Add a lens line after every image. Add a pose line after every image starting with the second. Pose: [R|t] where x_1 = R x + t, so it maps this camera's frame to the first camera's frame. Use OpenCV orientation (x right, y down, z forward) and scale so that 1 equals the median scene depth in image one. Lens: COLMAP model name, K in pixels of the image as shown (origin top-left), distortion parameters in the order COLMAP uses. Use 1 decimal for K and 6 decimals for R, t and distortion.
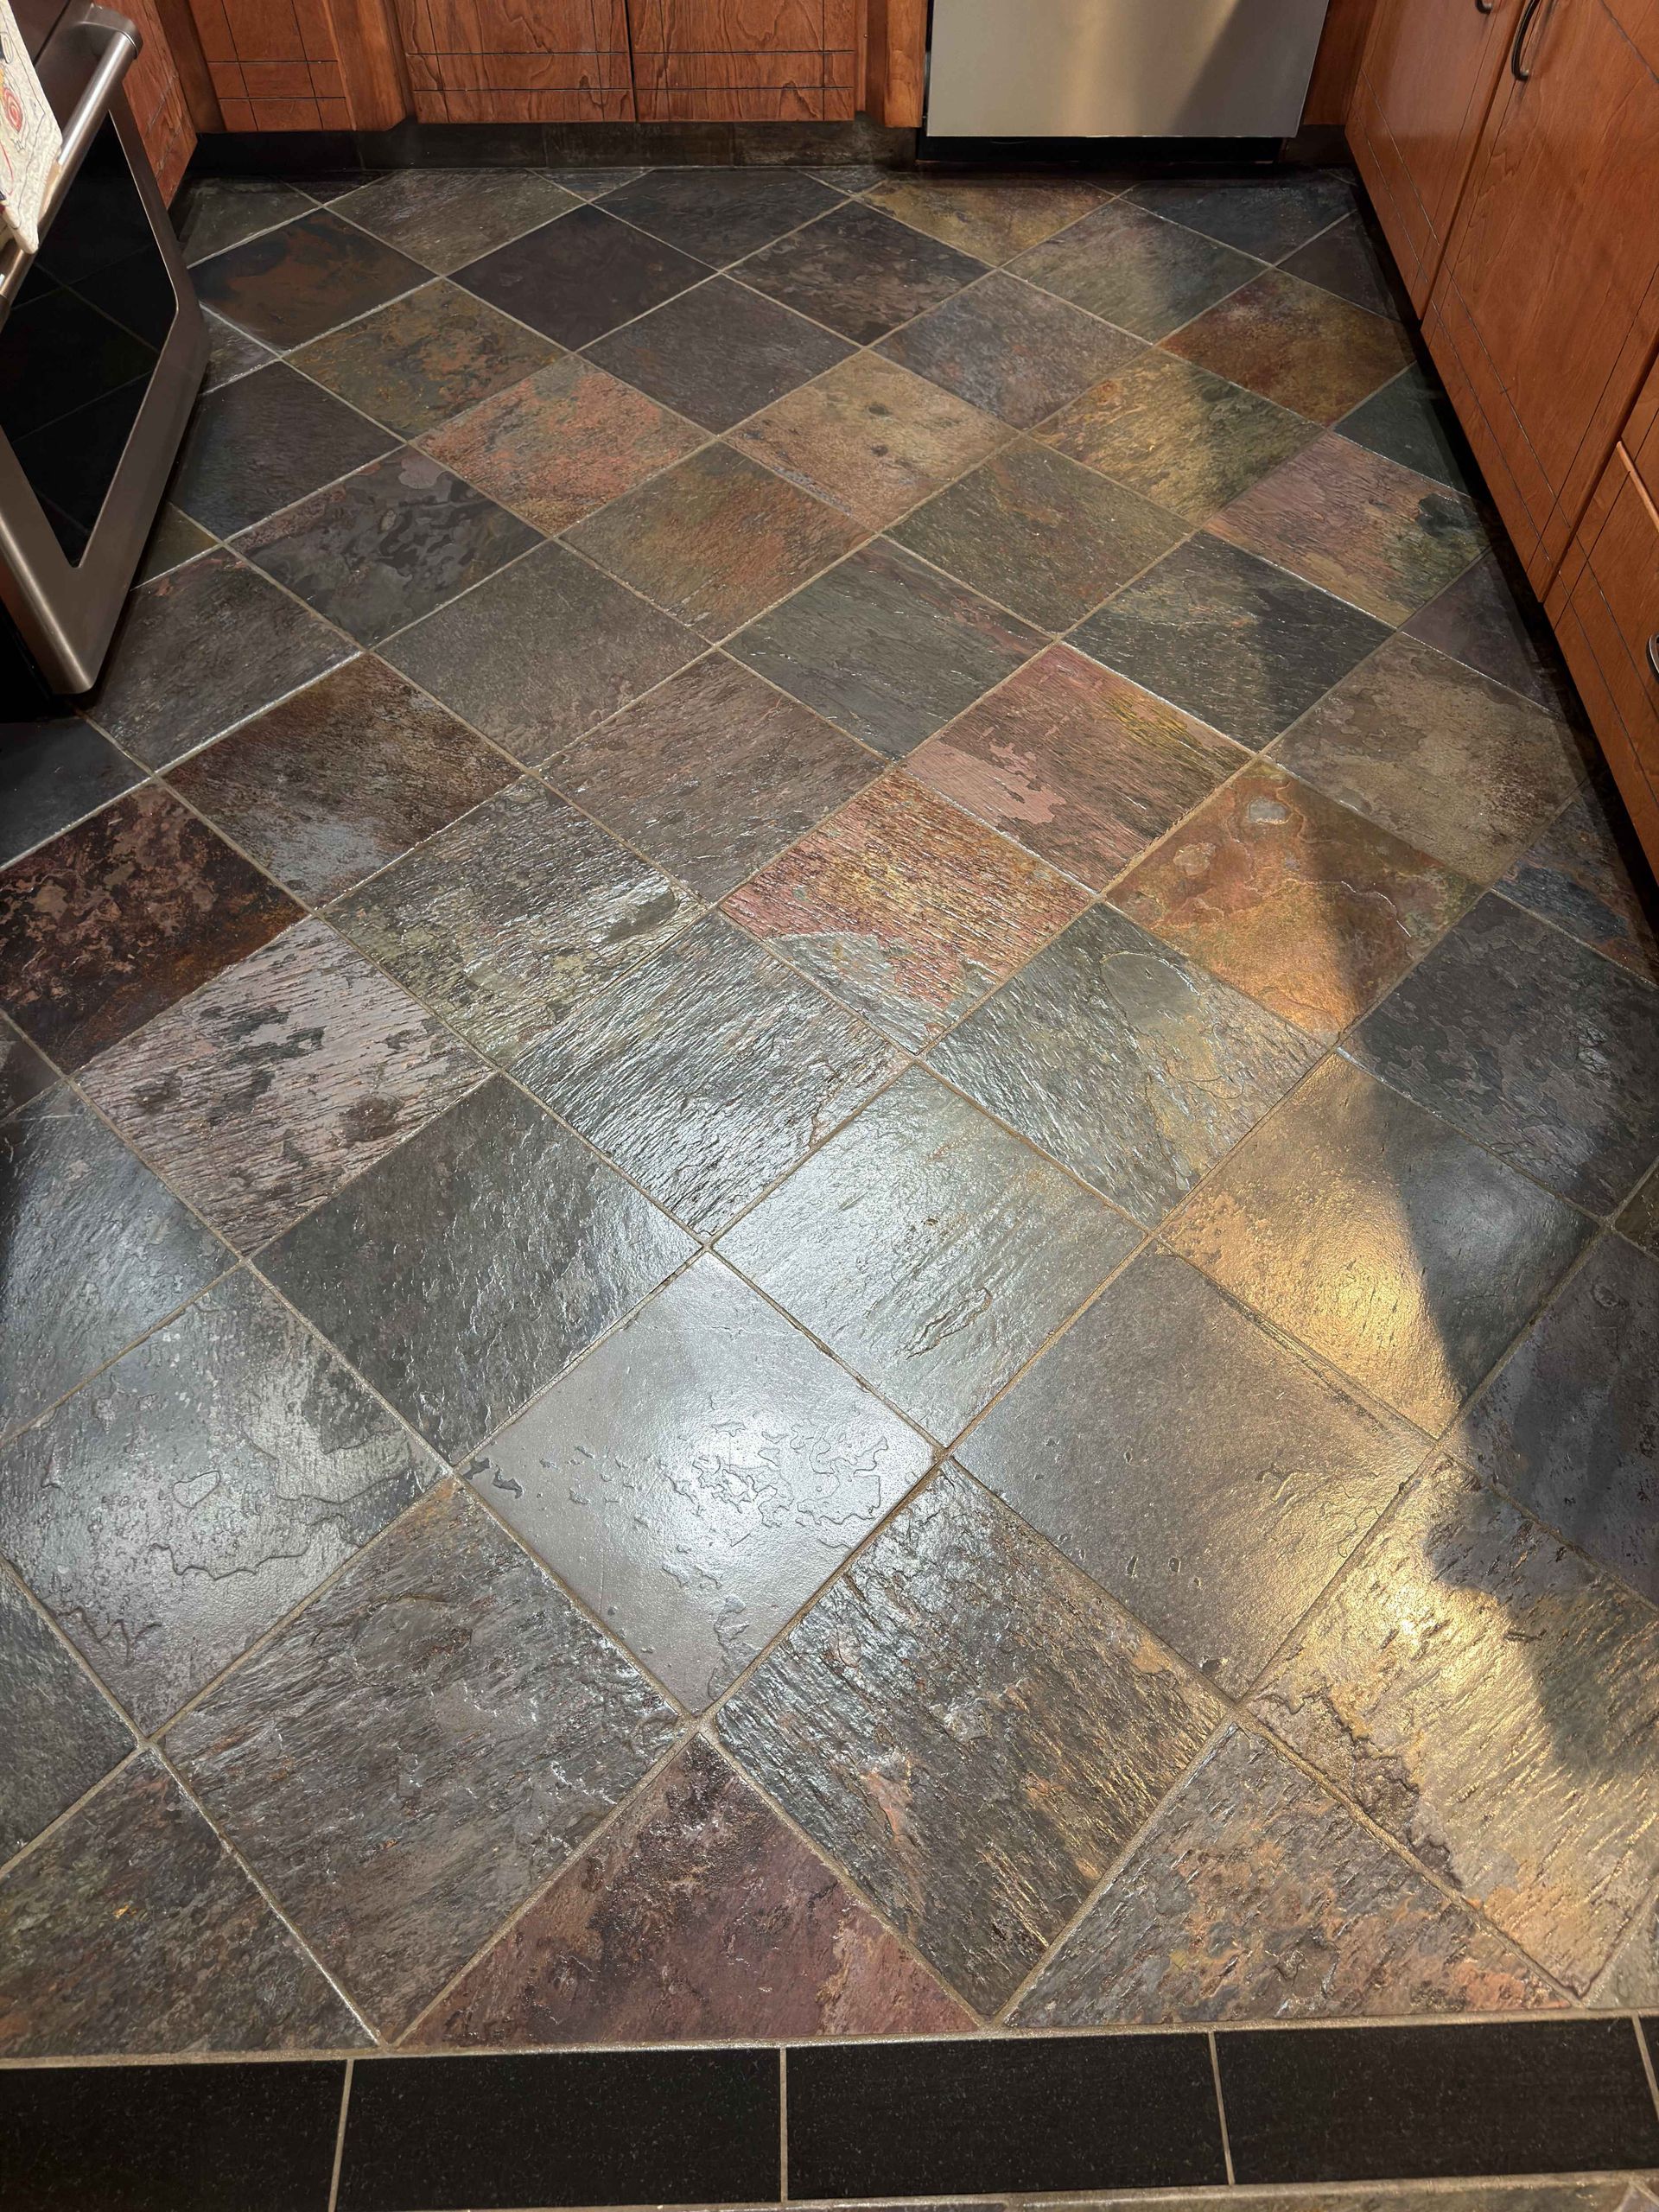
lens RADIAL K [[1490.8, 0, 833.2], [0, 1490.8, 1202.7], [0, 0, 1]] dist [-0.023225, -0.004921]
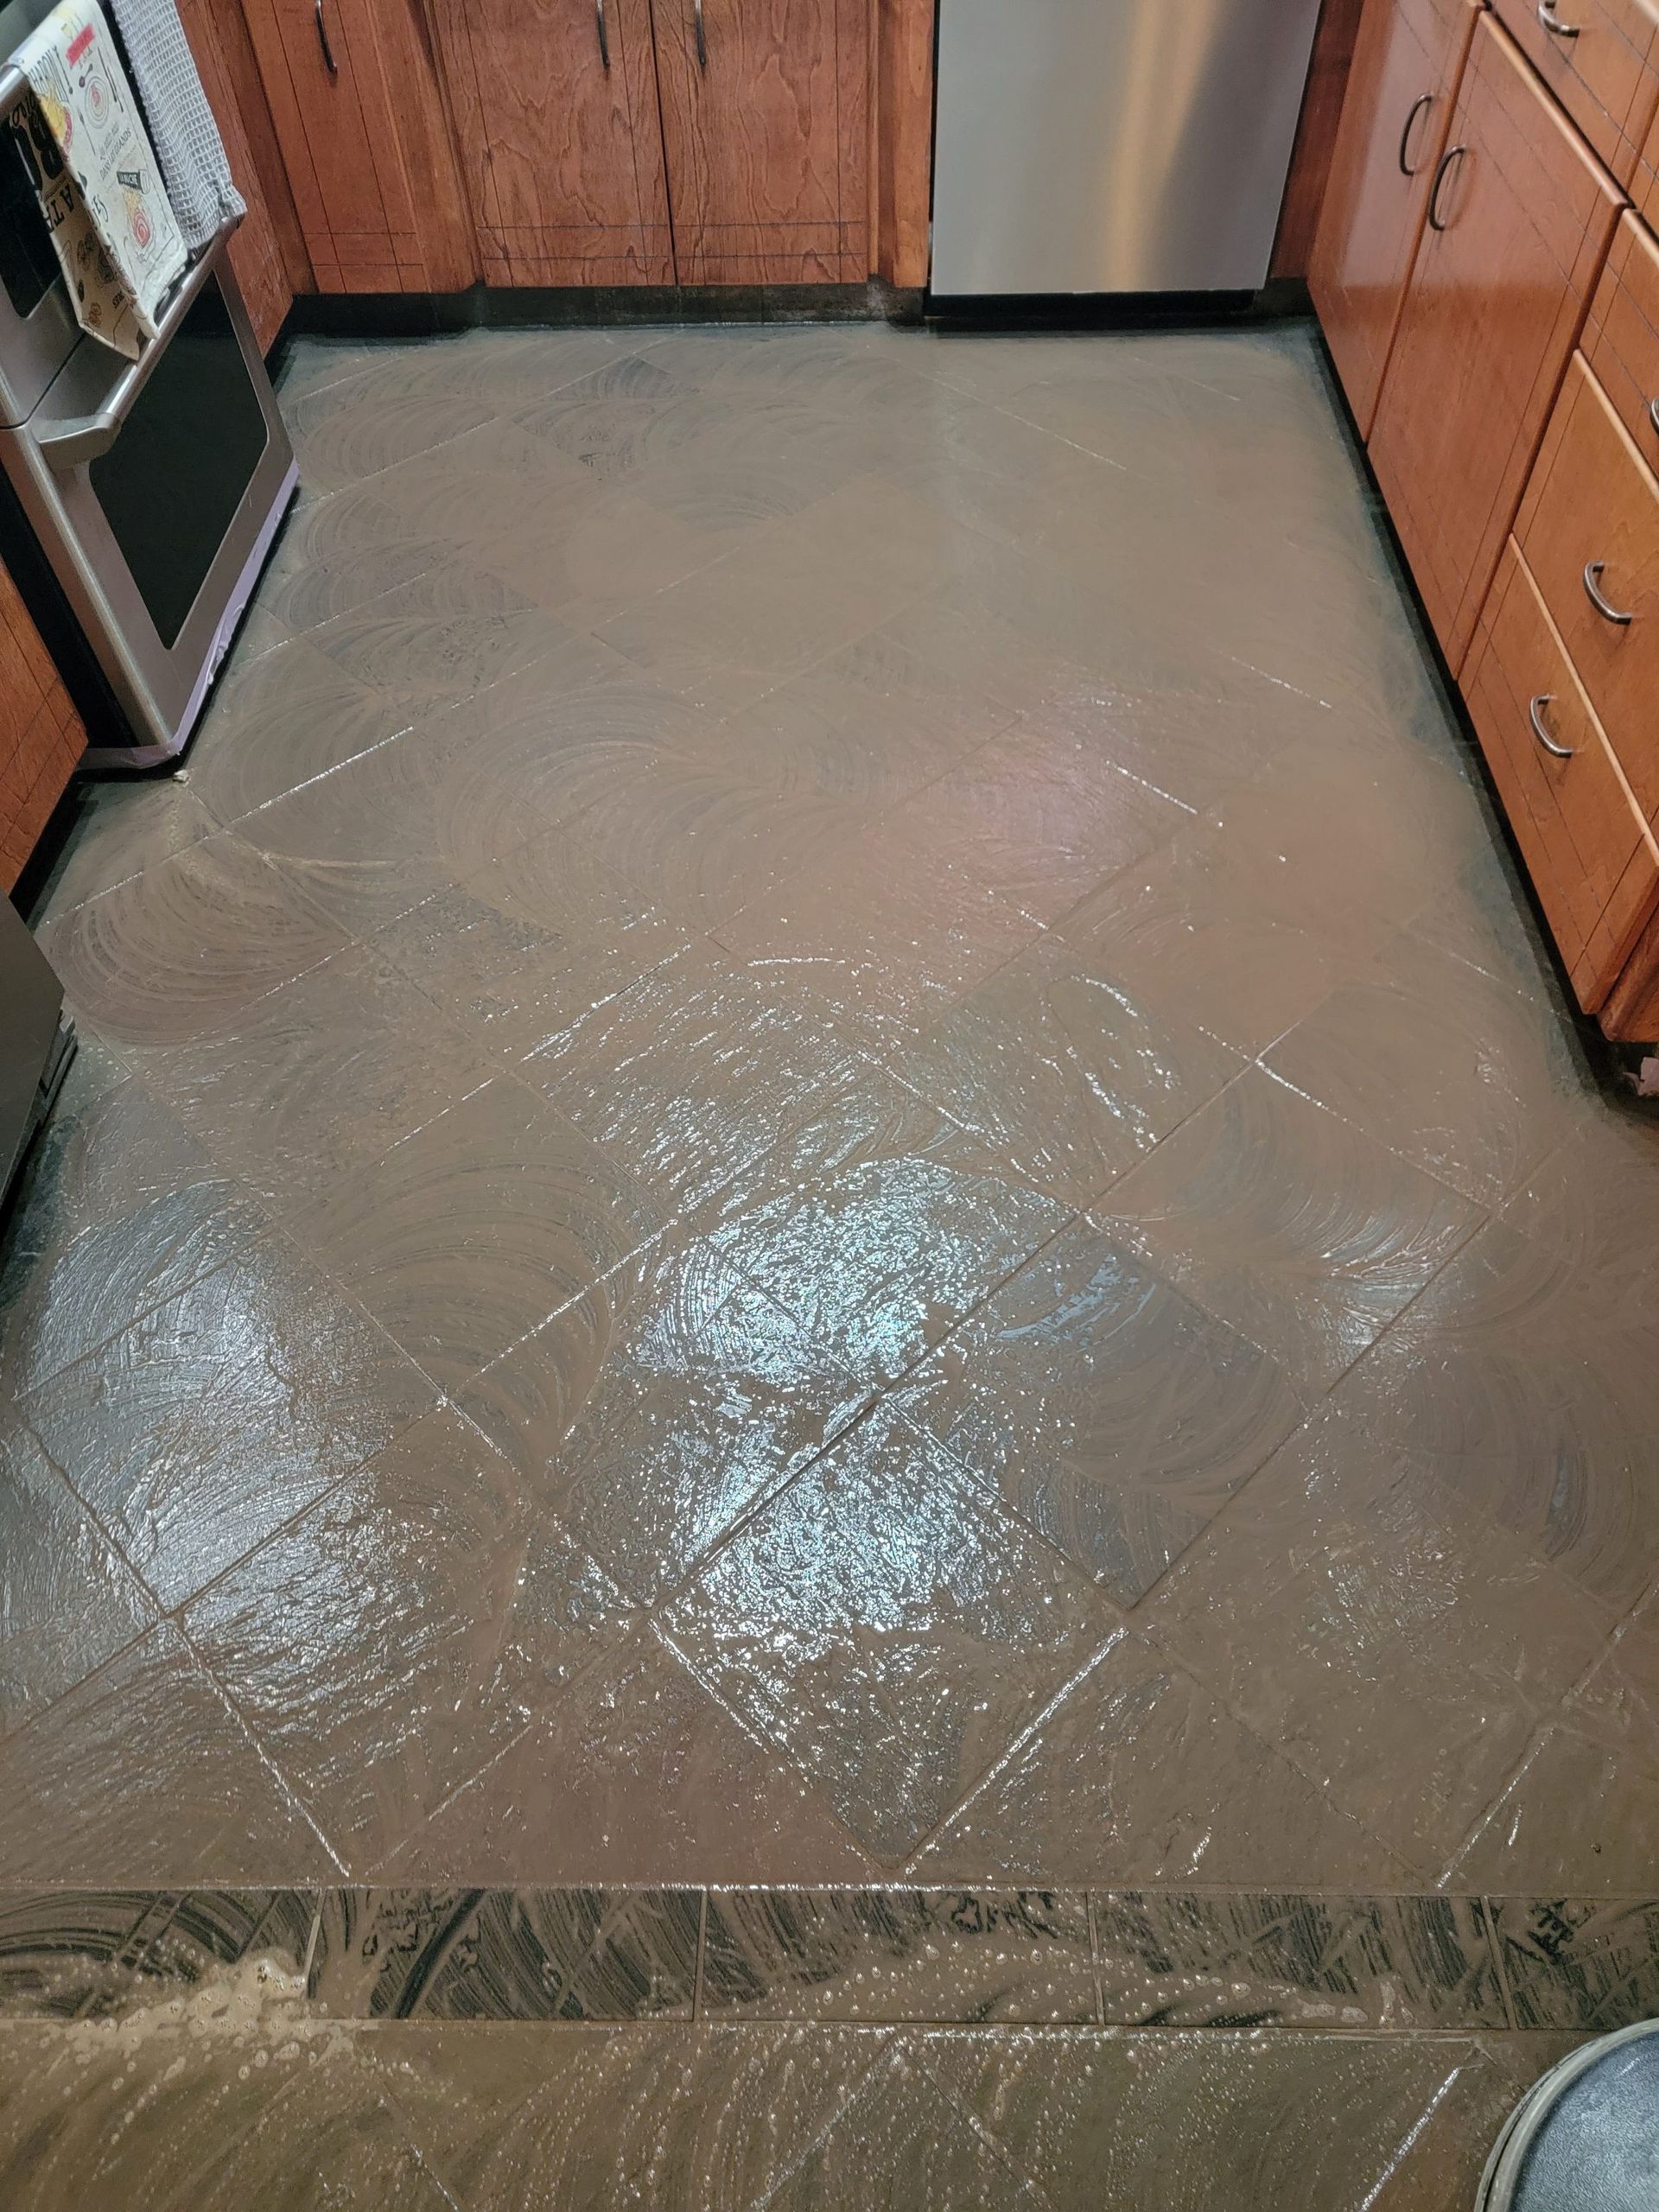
lens RADIAL K [[1517.4, 0, 821.1], [0, 1517.4, 1211.5], [0, 0, 1]] dist [0.027001, -0.030513]
pose [[0.998575, 0.019140, -0.049807, 0.051573], [-0.023844, 0.995131, -0.095635, 0.088124], [0.047734, 0.096686, 0.994170, -0.099553]]
